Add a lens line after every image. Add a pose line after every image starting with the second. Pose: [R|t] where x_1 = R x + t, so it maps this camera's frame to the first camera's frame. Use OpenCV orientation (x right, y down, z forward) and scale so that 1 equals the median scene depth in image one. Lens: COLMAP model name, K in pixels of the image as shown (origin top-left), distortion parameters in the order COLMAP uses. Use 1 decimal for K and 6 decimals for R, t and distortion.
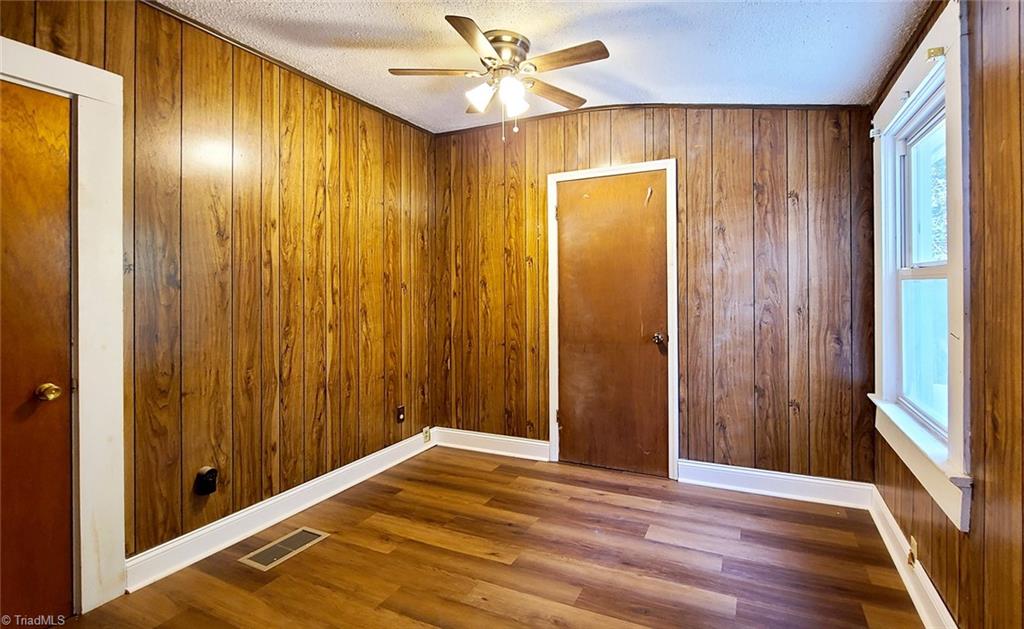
lens RADIAL K [[551.3, 0, 438.0], [0, 551.3, 288.0], [0, 0, 1]] dist [0.000942, -0.000166]
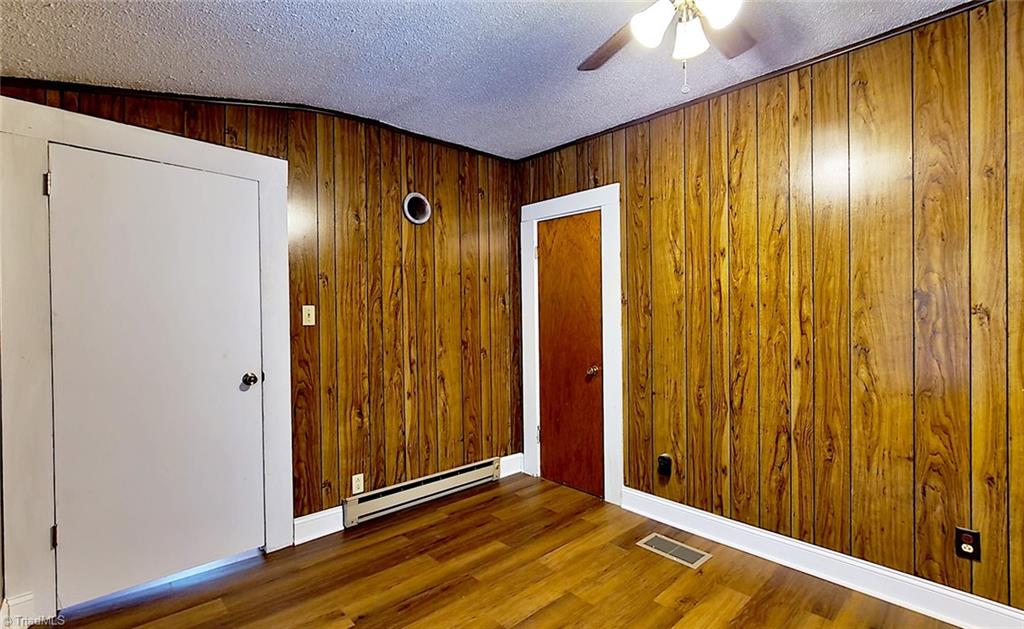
lens RADIAL K [[455.6, 0, 516.7], [0, 455.6, 313.7], [0, 0, 1]] dist [0.001597, -0.000068]
pose [[-0.295381, 0.008419, -0.955343, 0.624616], [0.016147, 0.999862, 0.003819, -0.012265], [0.955243, -0.014298, -0.295476, 0.883734]]
